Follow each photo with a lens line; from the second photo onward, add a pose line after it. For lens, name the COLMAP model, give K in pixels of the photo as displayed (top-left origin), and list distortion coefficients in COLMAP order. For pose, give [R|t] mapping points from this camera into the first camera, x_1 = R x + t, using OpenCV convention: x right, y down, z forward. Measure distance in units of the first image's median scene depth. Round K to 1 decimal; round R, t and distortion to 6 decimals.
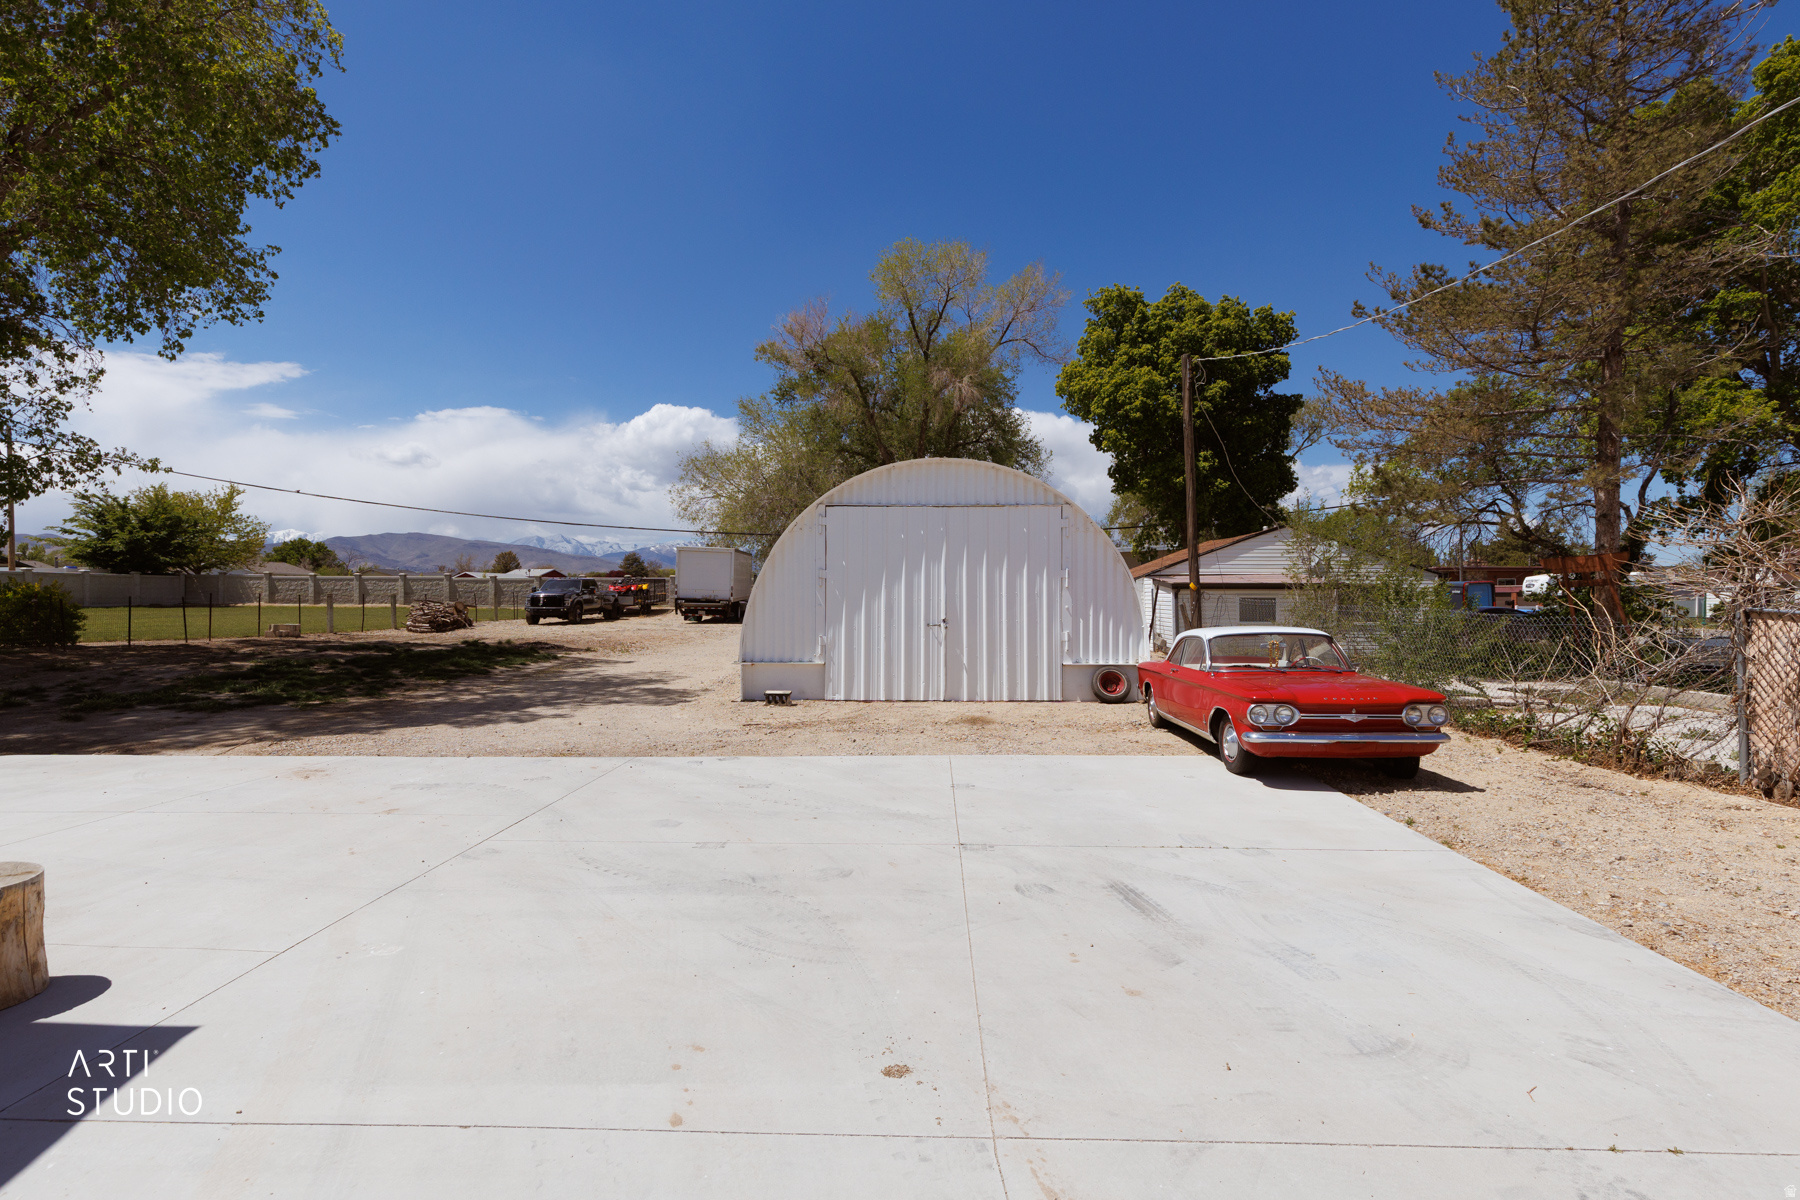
lens RADIAL K [[816.5, 0, 915.4], [0, 816.5, 602.3], [0, 0, 1]] dist [0.011695, -0.000051]
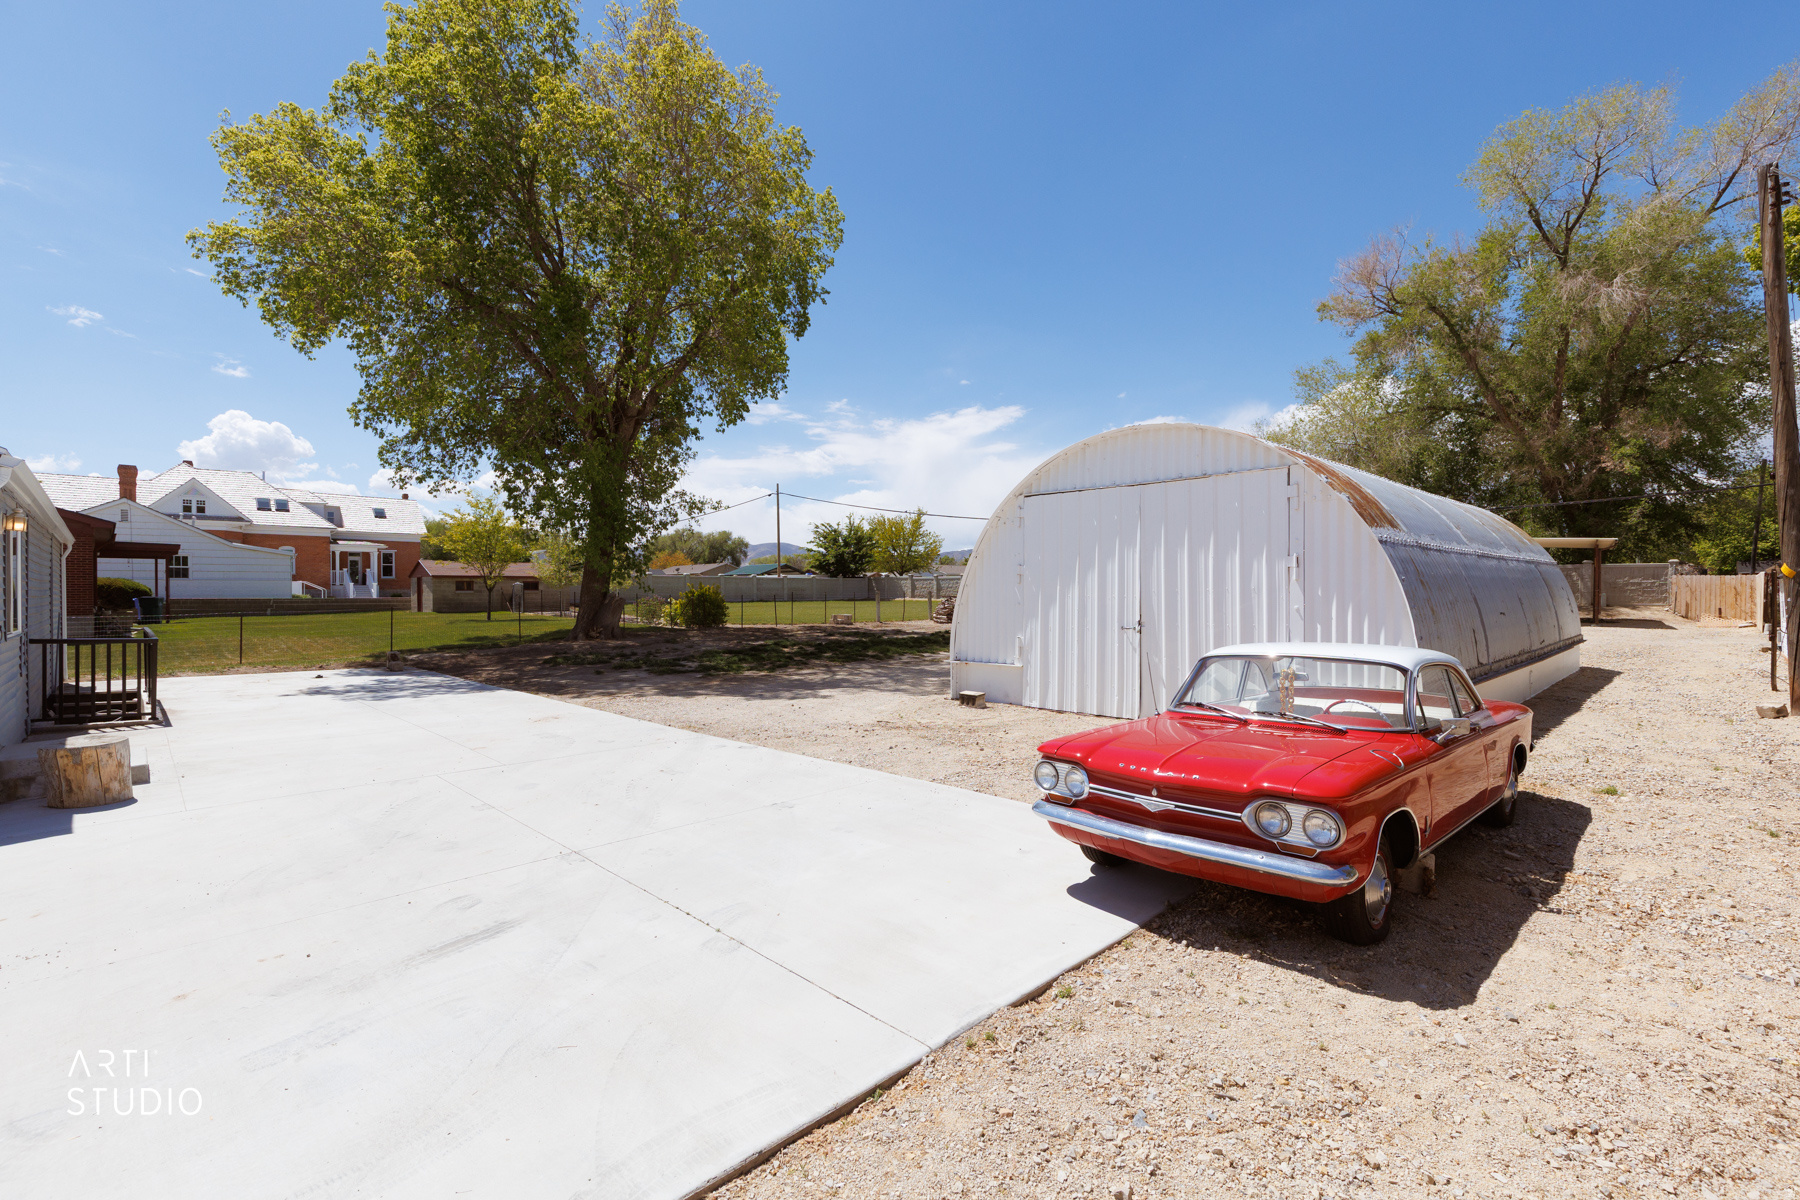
lens RADIAL K [[816.5, 0, 908.8], [0, 816.5, 598.8], [0, 0, 1]] dist [0.011695, -0.000051]
pose [[0.716585, 0.001247, -0.697499, 0.133929], [0.000539, 0.999997, 0.002341, -0.001274], [0.697499, -0.002053, 0.716582, 0.074791]]
